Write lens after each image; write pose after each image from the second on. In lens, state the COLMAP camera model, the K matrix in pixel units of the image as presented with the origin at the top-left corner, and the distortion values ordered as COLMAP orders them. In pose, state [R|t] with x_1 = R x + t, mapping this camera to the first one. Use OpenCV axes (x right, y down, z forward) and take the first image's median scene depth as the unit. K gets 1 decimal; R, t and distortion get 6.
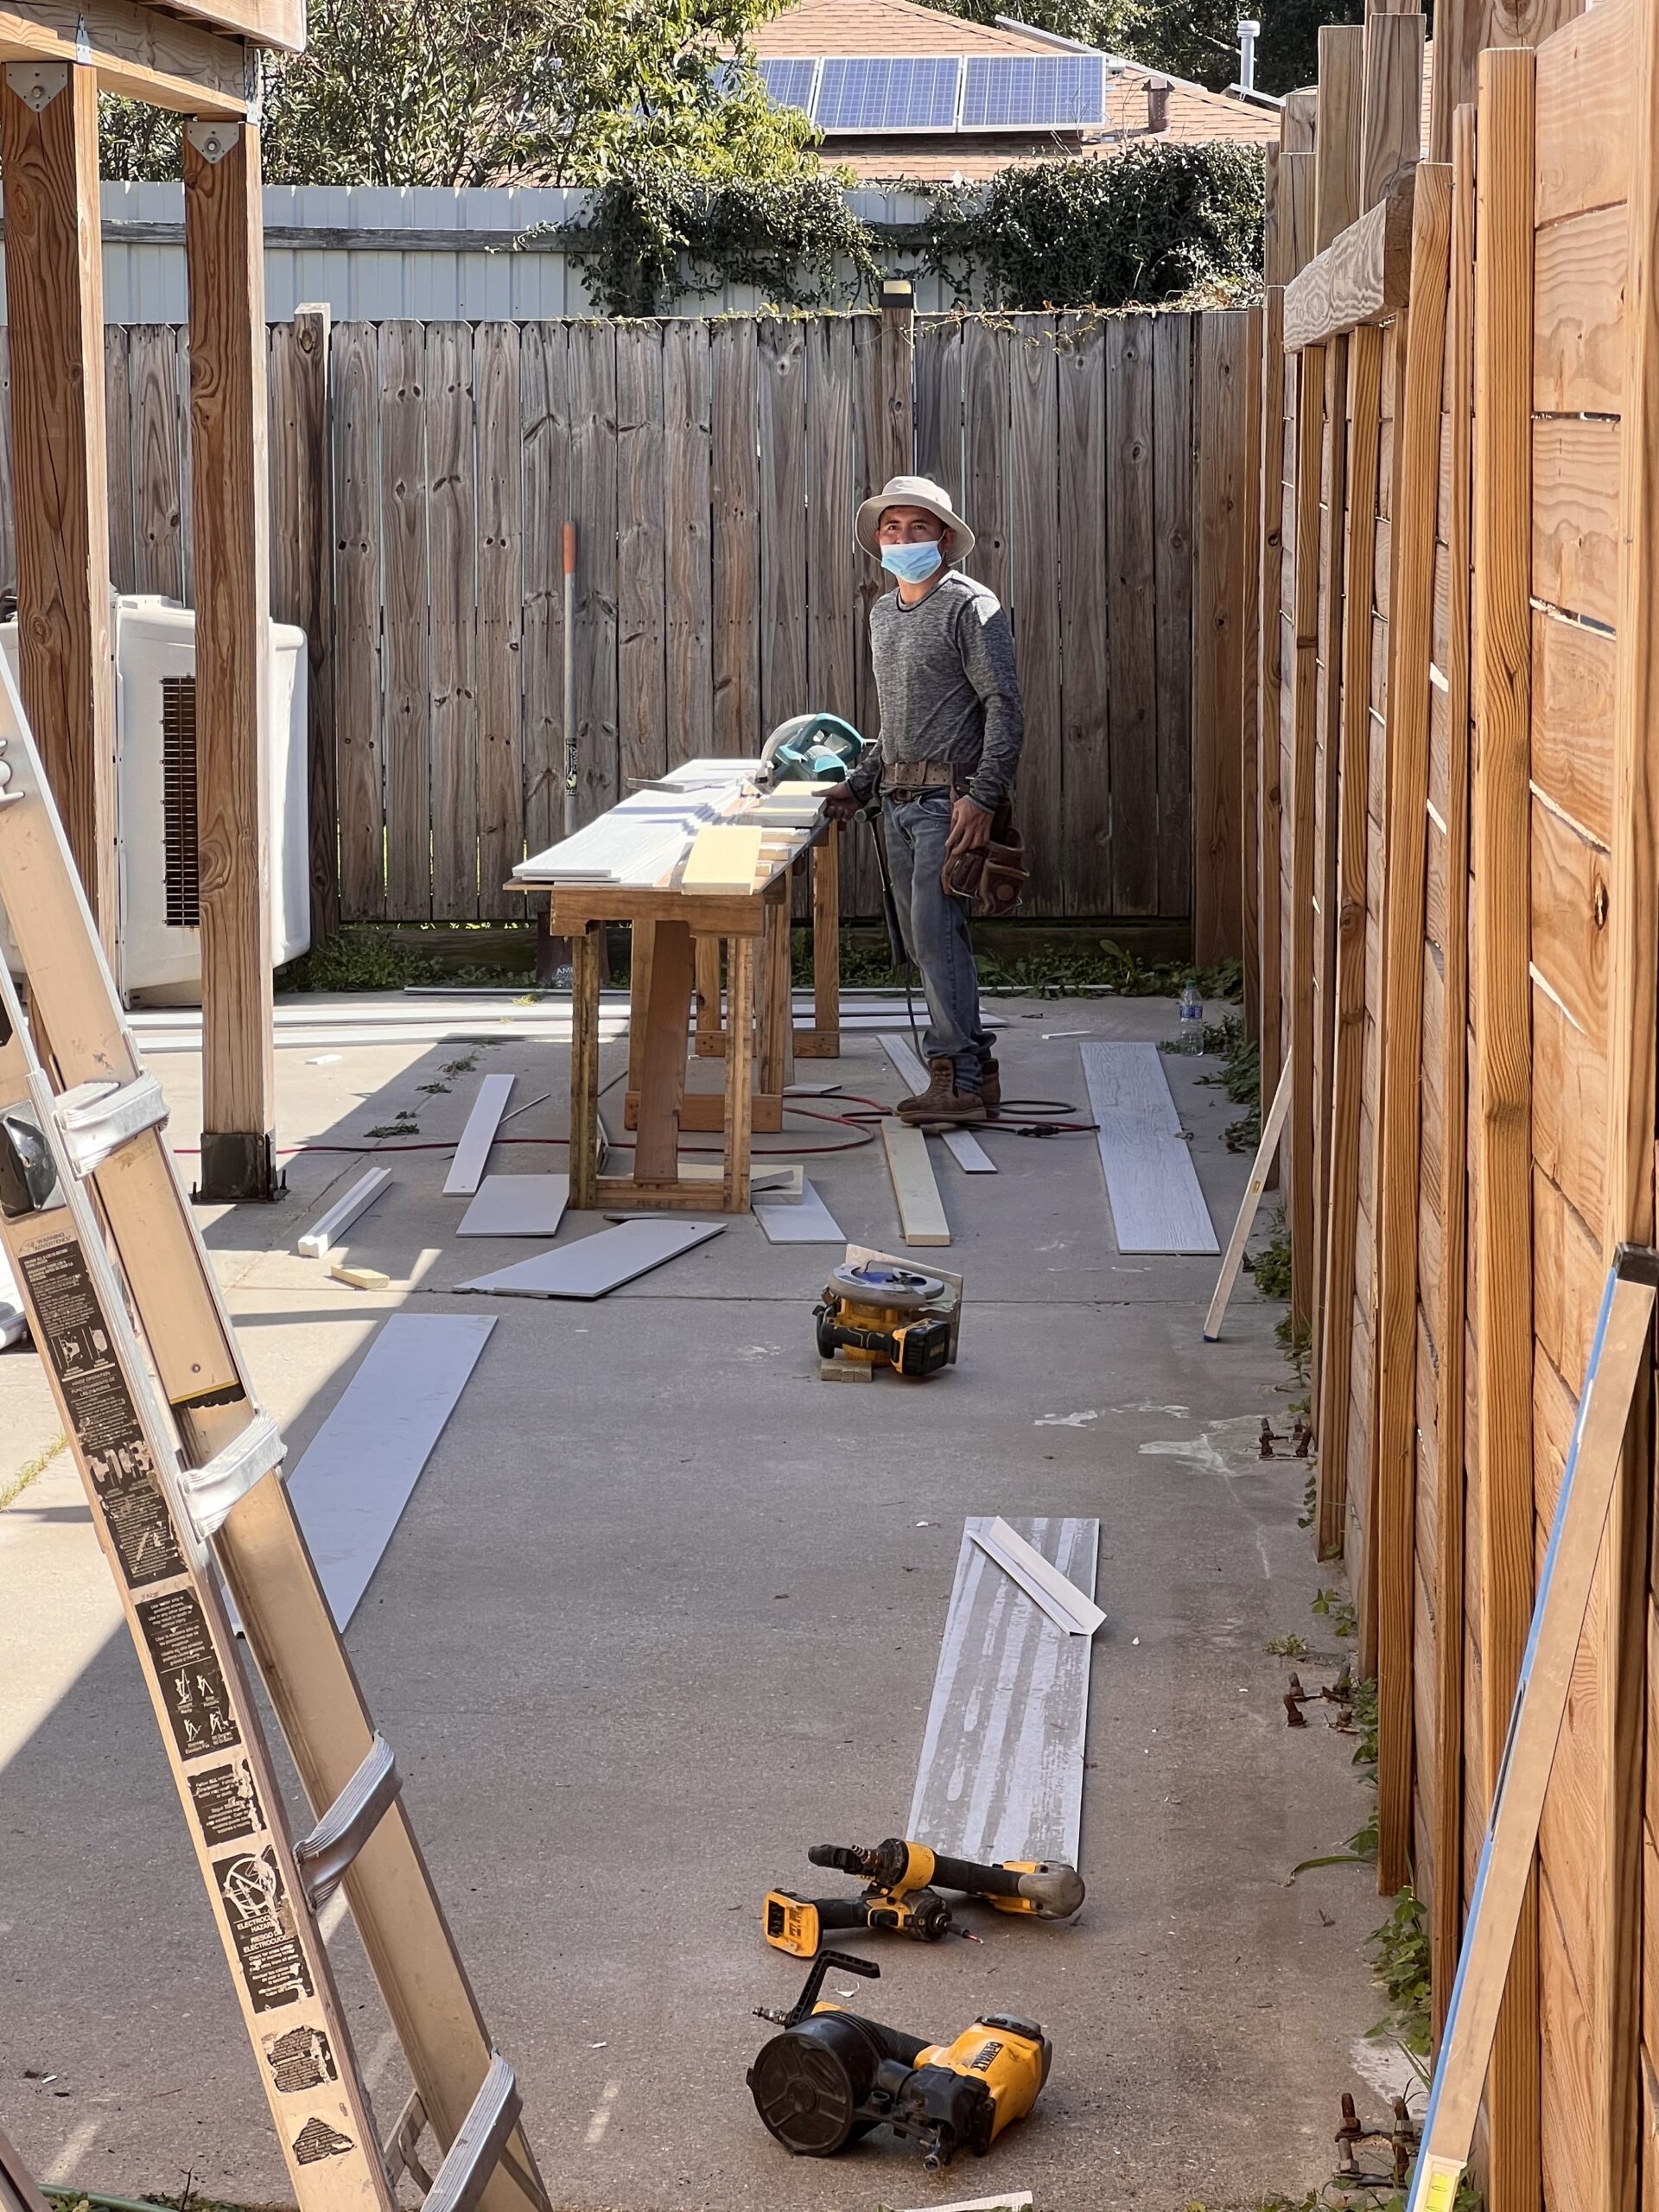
lens RADIAL K [[5158.5, 0, 835.4], [0, 5158.5, 1098.1], [0, 0, 1]] dist [0.158703, 0.000000]
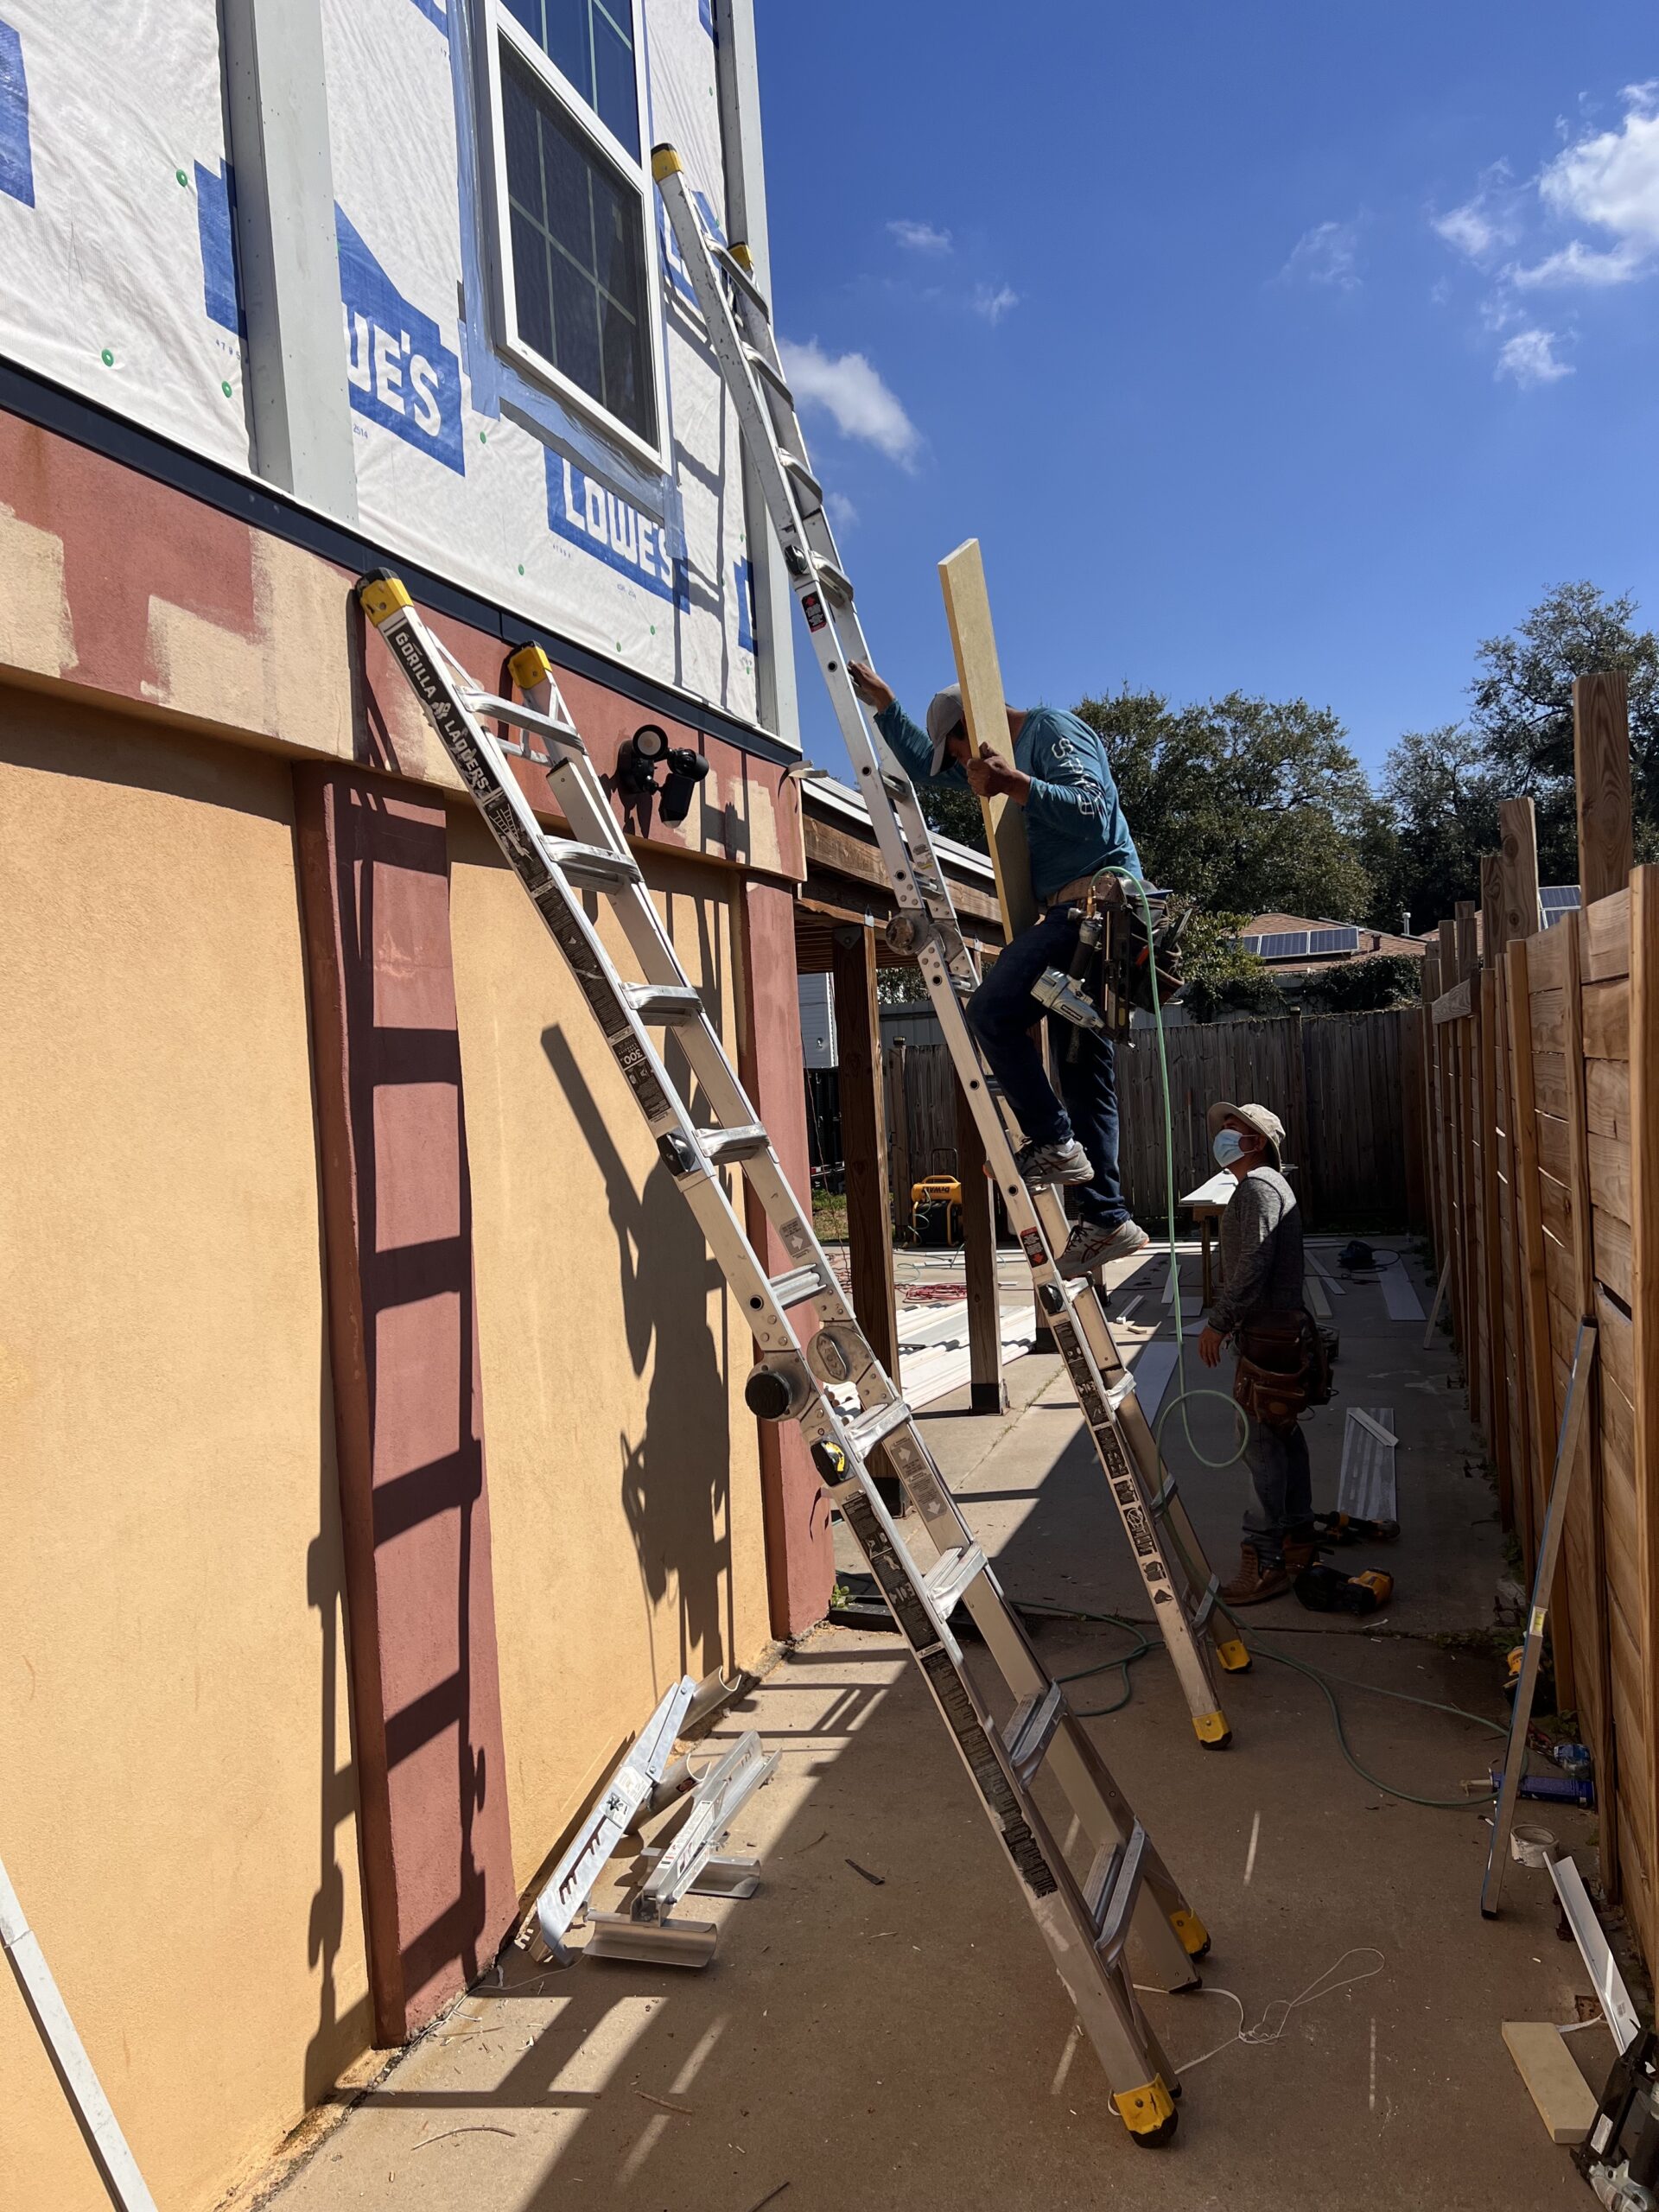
lens RADIAL K [[1647.0, 0, 830.1], [0, 1647.0, 1126.0], [0, 0, 1]] dist [0.049140, -0.058788]
pose [[0.965343, -0.044159, -0.257221, -0.007435], [0.020884, 0.995491, -0.092525, -0.000716], [0.260147, 0.083946, 0.961913, -0.029048]]
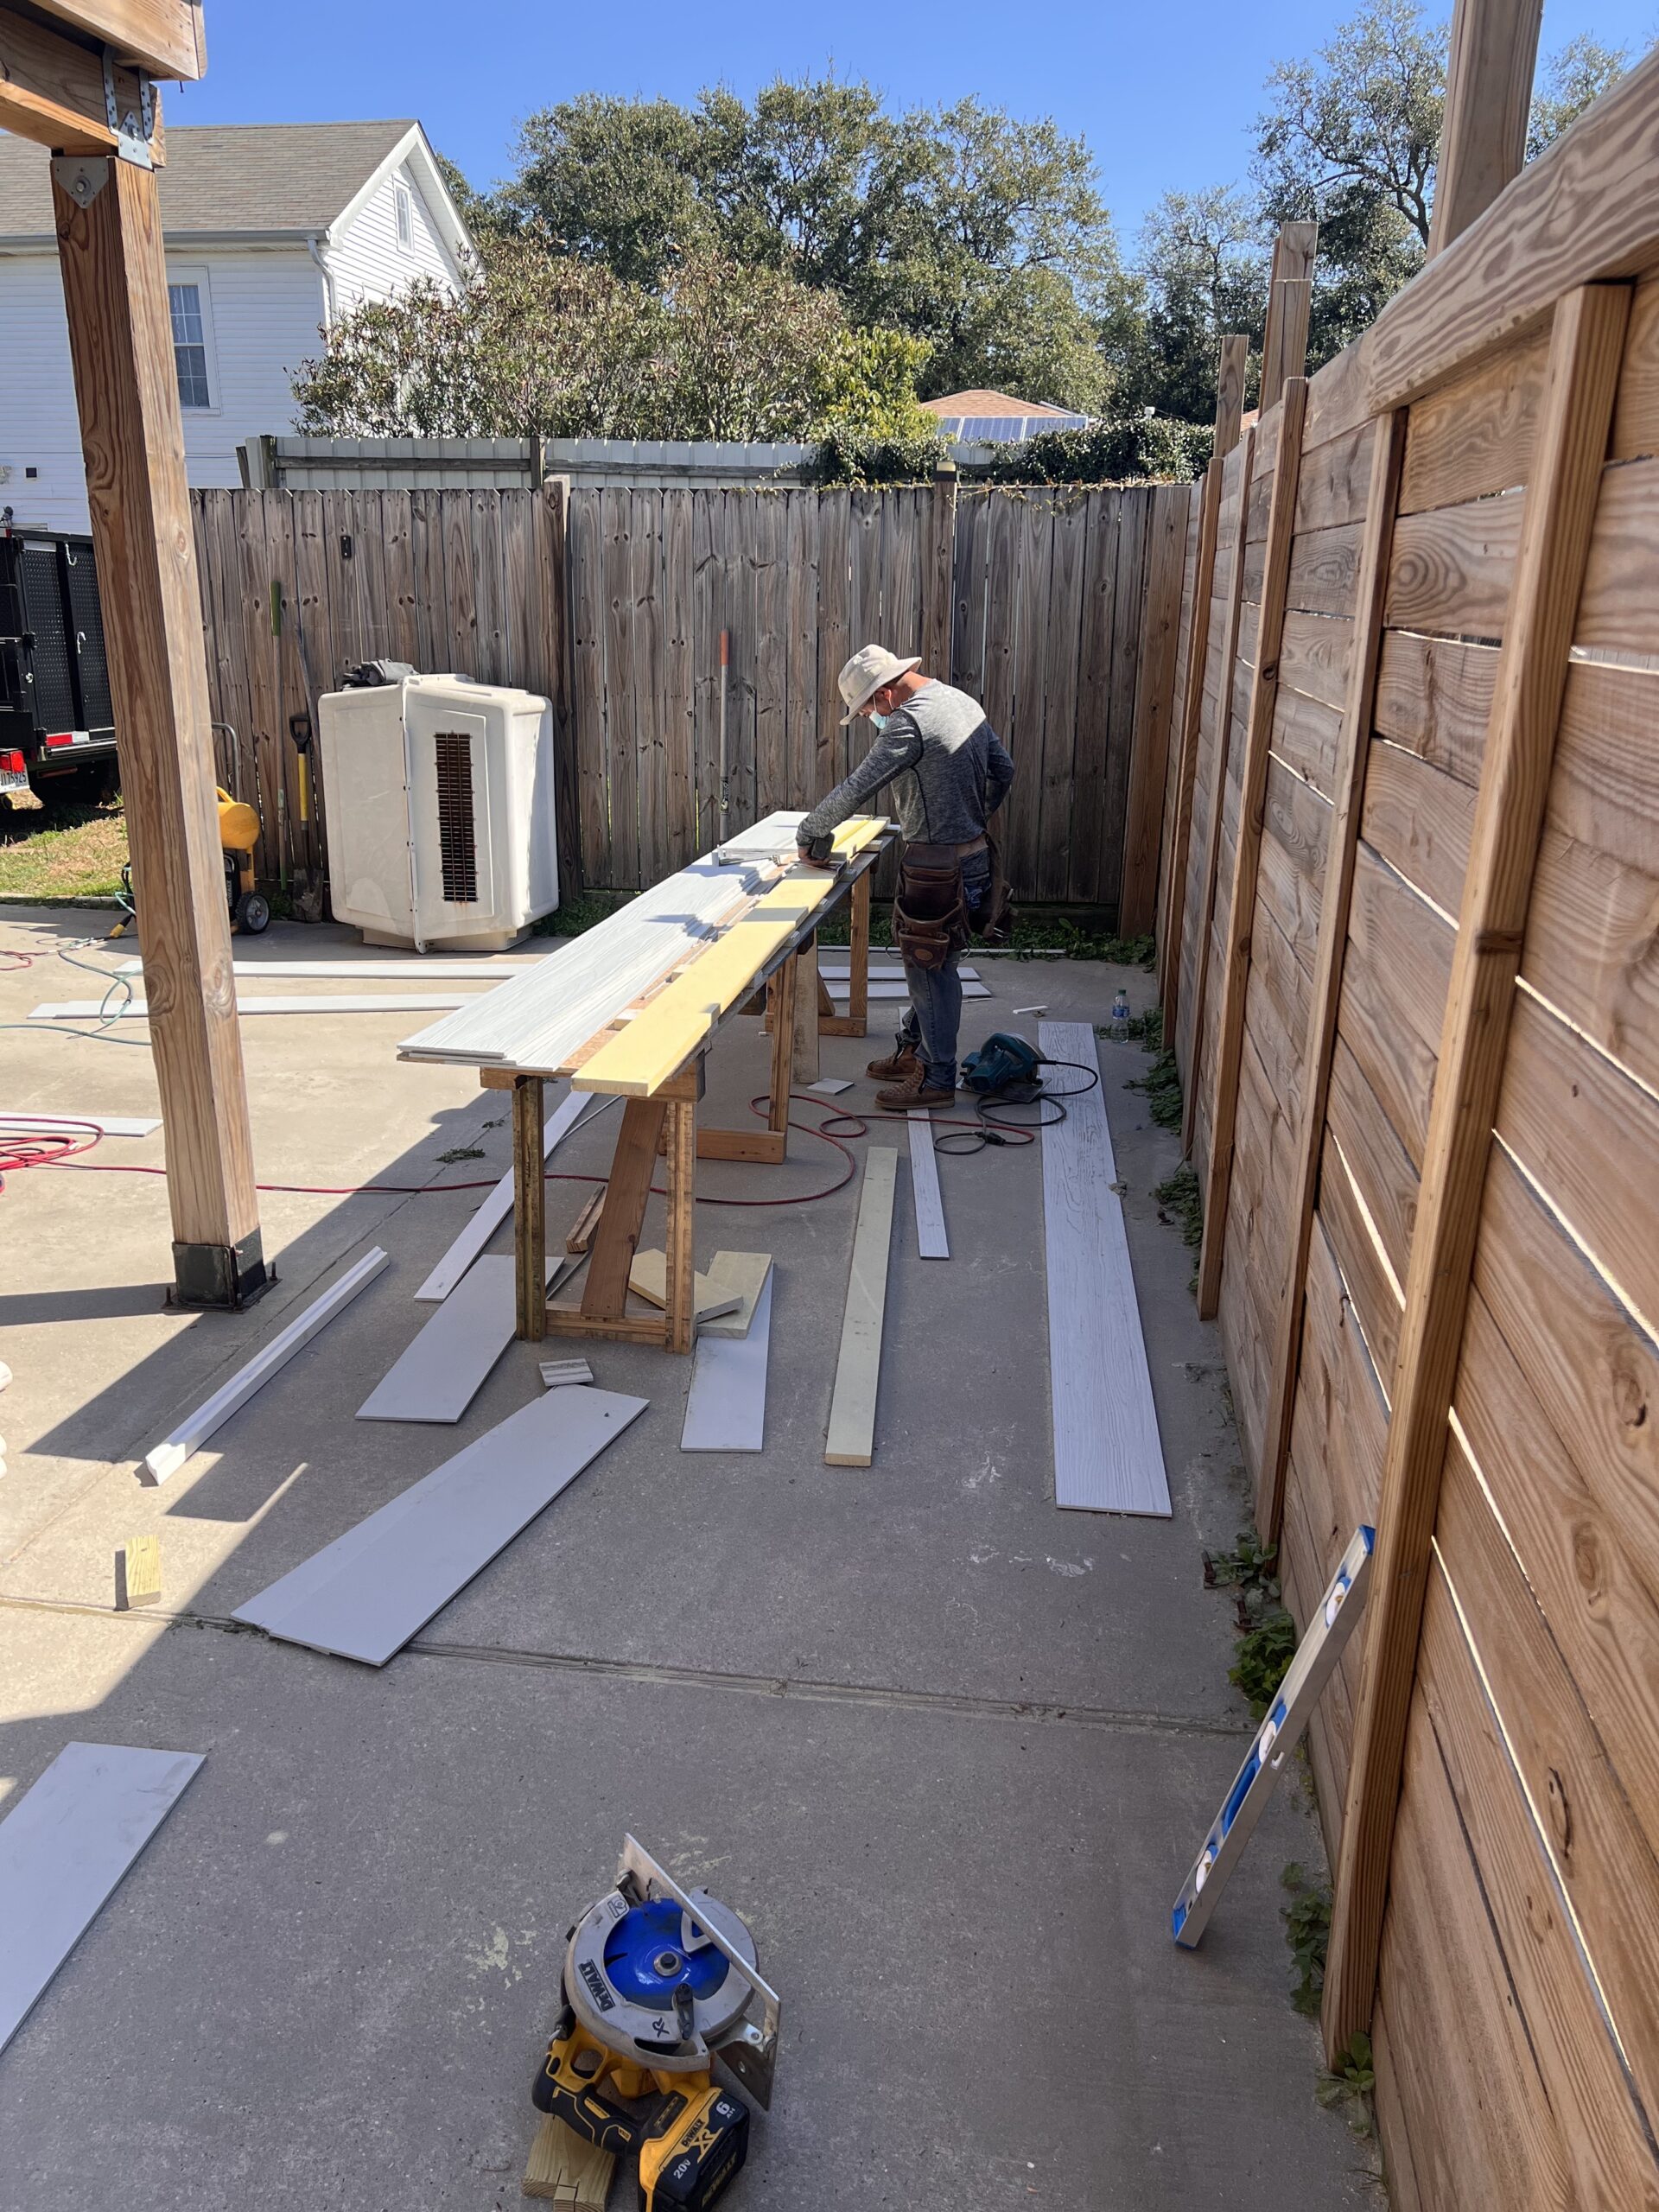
lens RADIAL K [[1647.0, 0, 816.6], [0, 1647.0, 1140.7], [0, 0, 1]] dist [0.049140, -0.058788]
pose [[0.995290, 0.046595, -0.085010, 0.033470], [-0.029449, 0.980798, 0.192792, -0.081627], [0.092361, -0.189381, 0.977550, 0.694485]]
